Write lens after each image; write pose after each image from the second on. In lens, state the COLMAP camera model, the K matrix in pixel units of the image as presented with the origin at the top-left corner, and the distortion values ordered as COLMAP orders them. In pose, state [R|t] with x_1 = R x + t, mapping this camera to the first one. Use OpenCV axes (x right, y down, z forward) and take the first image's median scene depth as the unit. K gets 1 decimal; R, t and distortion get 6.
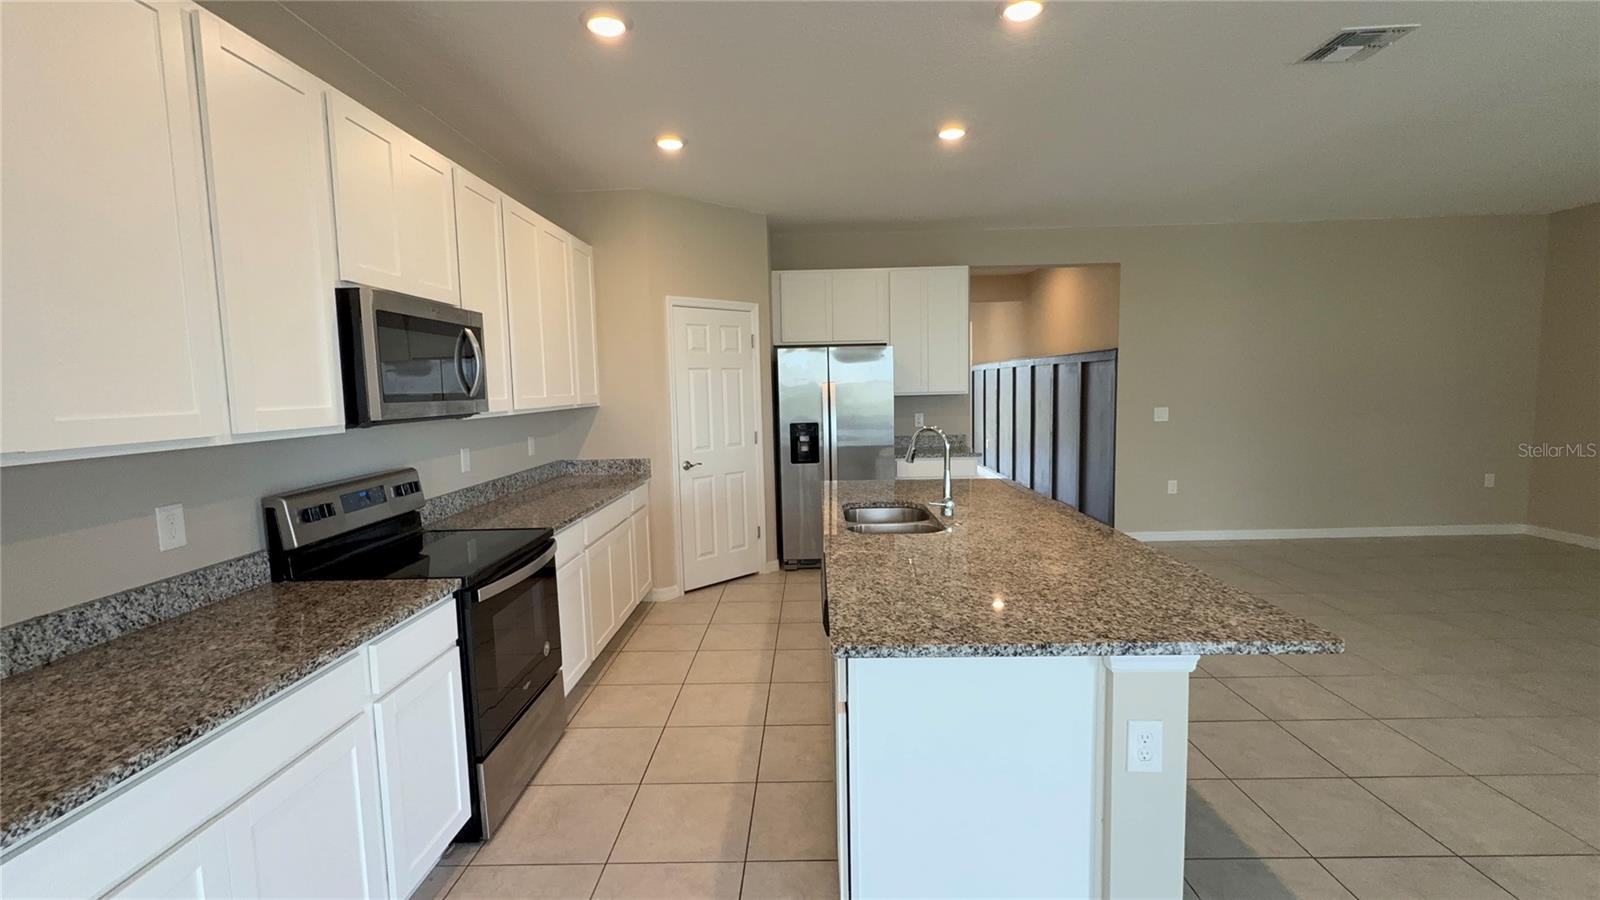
lens RADIAL K [[702.3, 0, 800.0], [0, 702.3, 450.0], [0, 0, 1]] dist [-0.001430, 0.000406]
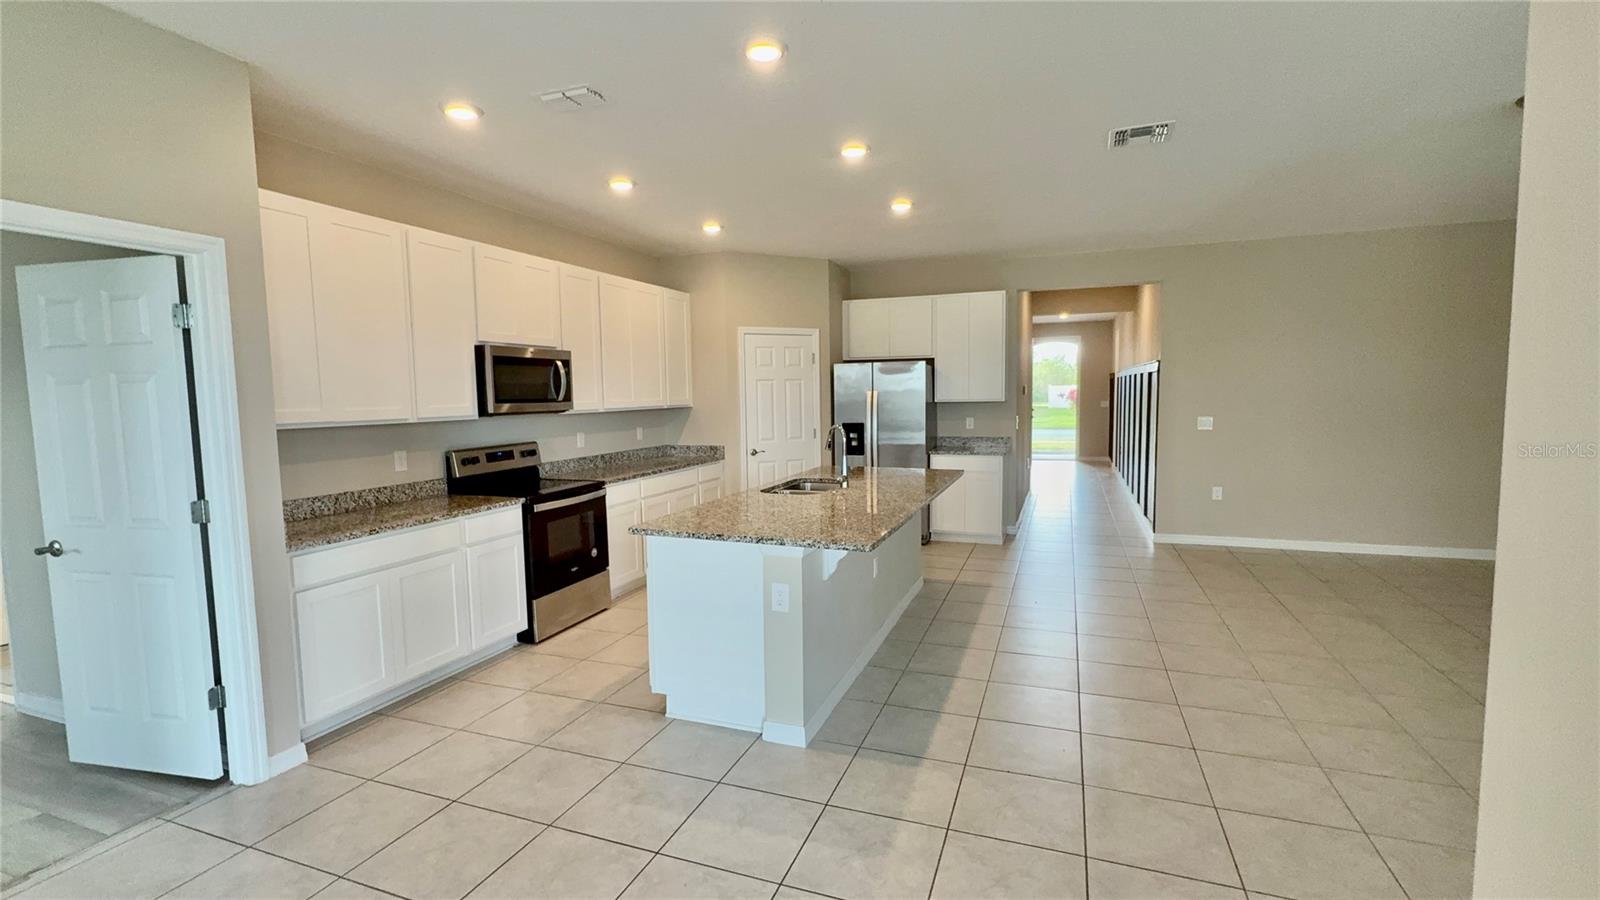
lens RADIAL K [[702.3, 0, 800.0], [0, 702.3, 450.0], [0, 0, 1]] dist [-0.001430, 0.000406]
pose [[0.942043, 0.036362, -0.333515, 0.626130], [-0.036943, 0.999307, 0.004602, 0.014070], [0.333451, 0.007986, 0.942734, -0.396491]]
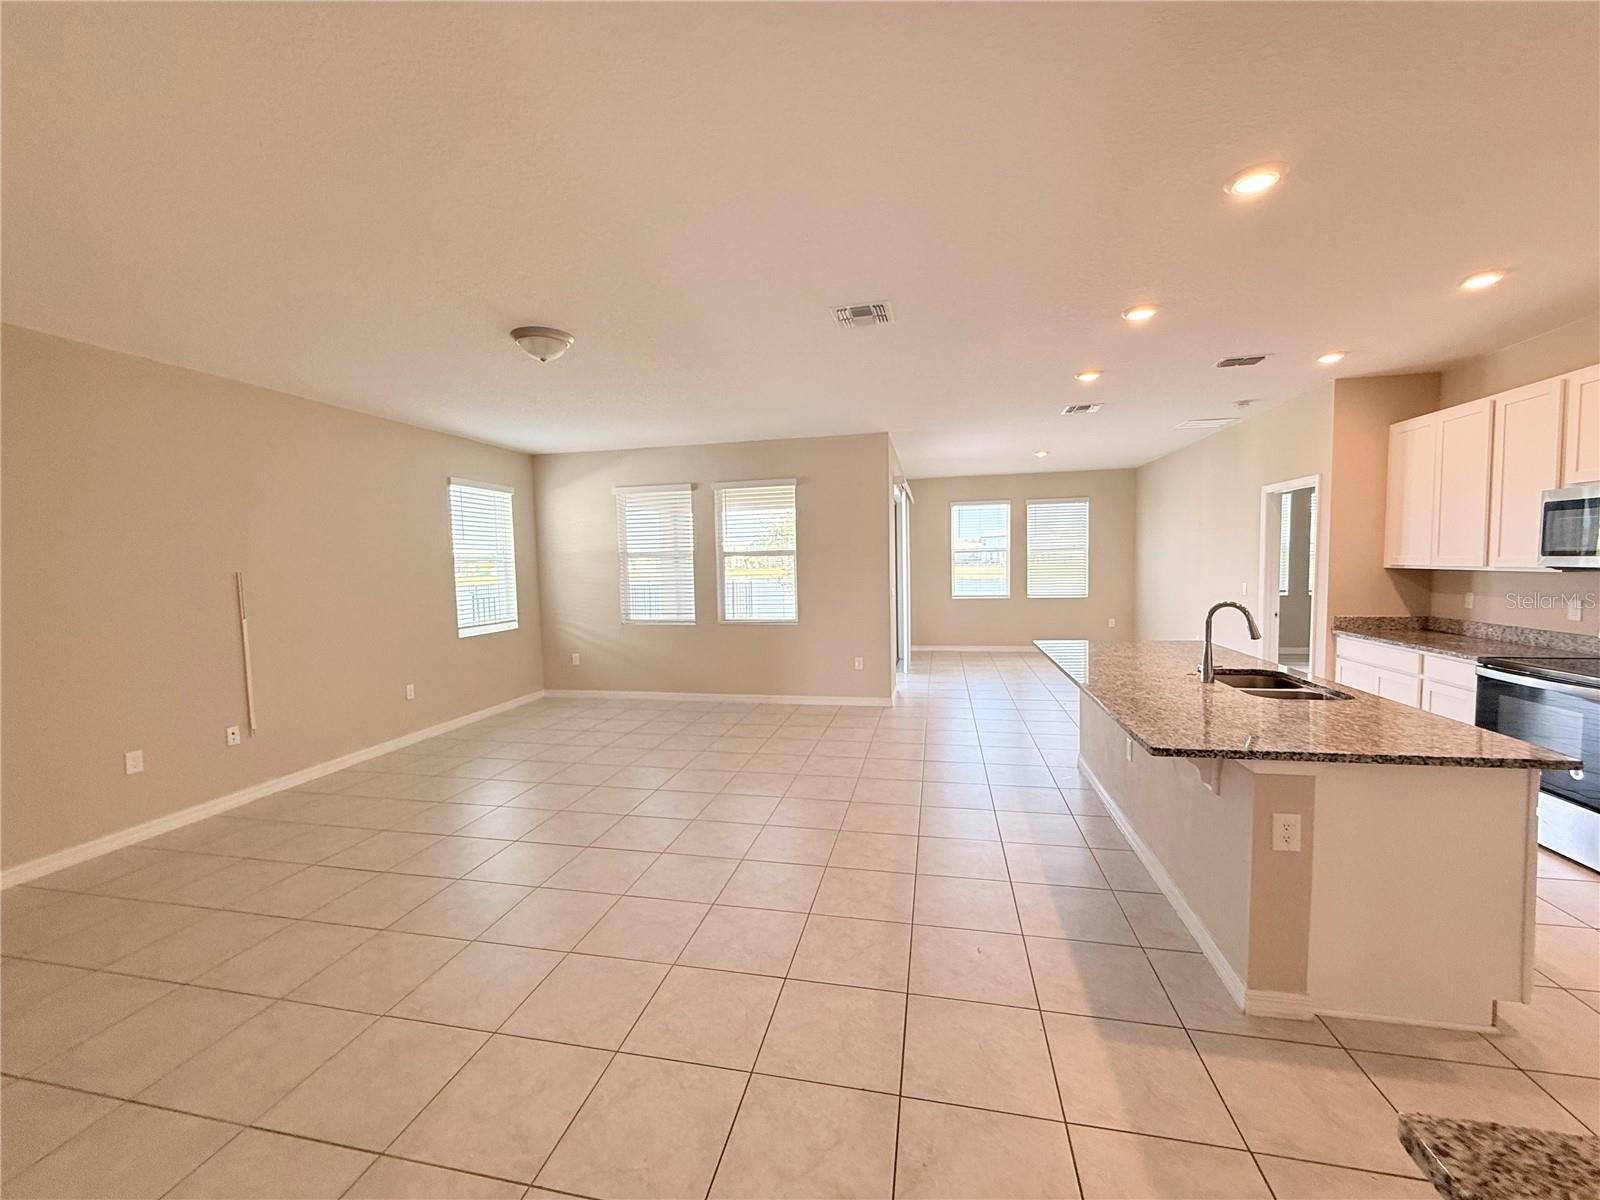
lens RADIAL K [[638.7, 0, 795.4], [0, 638.7, 600.9], [0, 0, 1]] dist [-0.000849, -0.000183]
pose [[-0.978888, 0.033377, 0.201652, 0.663761], [0.064392, 0.986699, 0.149264, -0.233590], [-0.193988, 0.159097, -0.968017, 2.169976]]
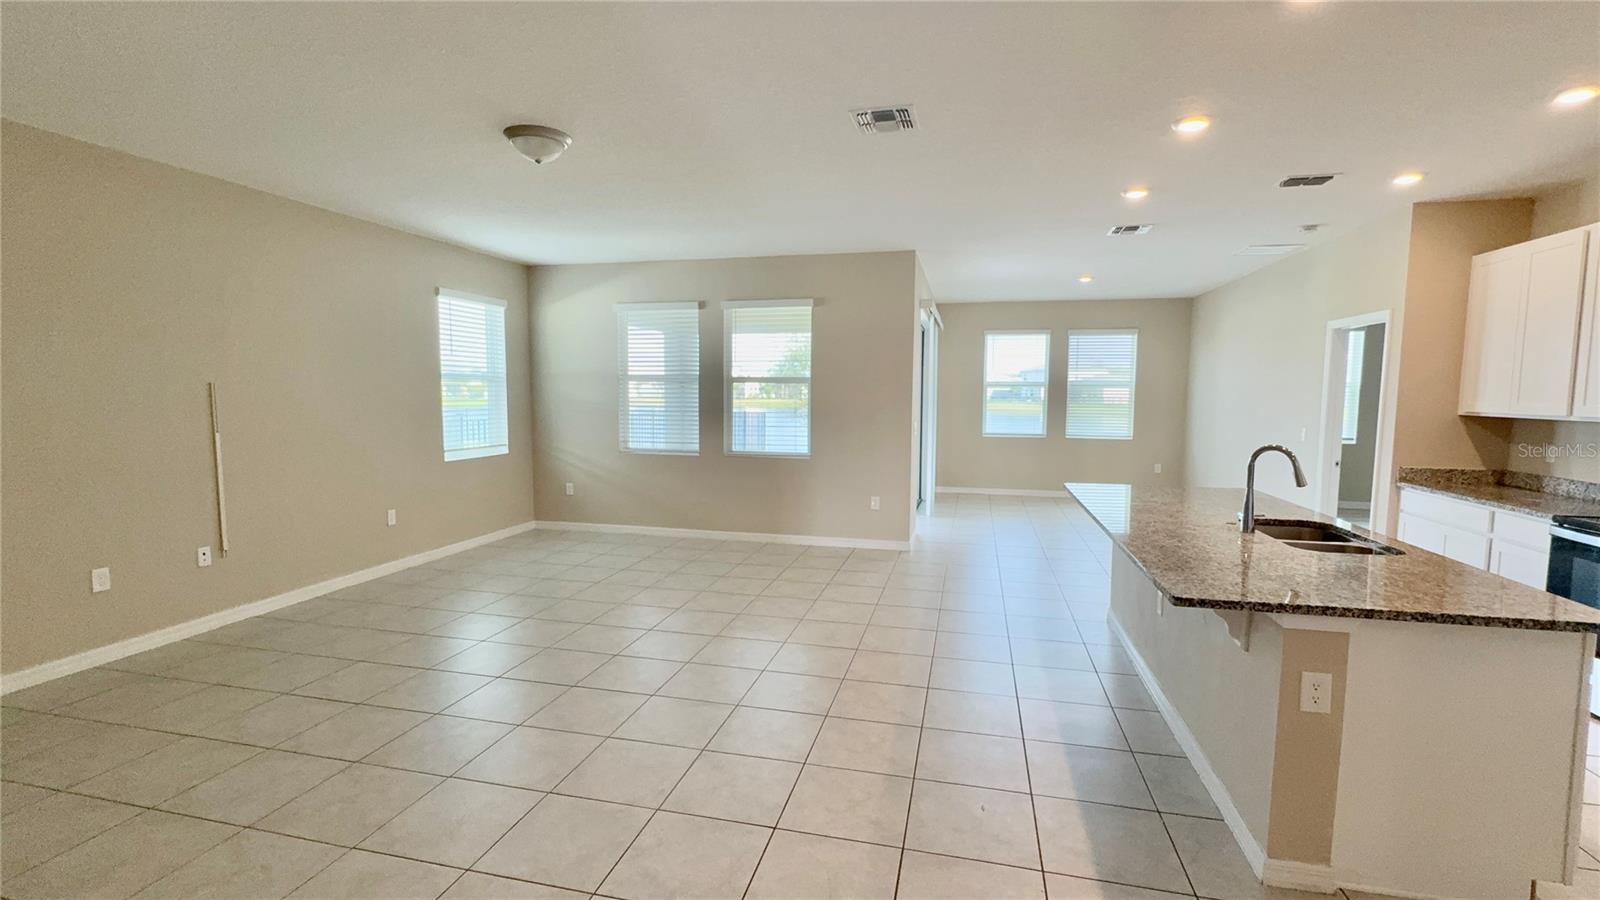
lens RADIAL K [[702.3, 0, 800.0], [0, 702.3, 450.0], [0, 0, 1]] dist [-0.001430, 0.000406]
pose [[-0.975111, -0.001242, 0.221713, 0.644563], [0.037233, 0.984866, 0.169271, -0.228827], [-0.218568, 0.173313, -0.960308, 2.183645]]
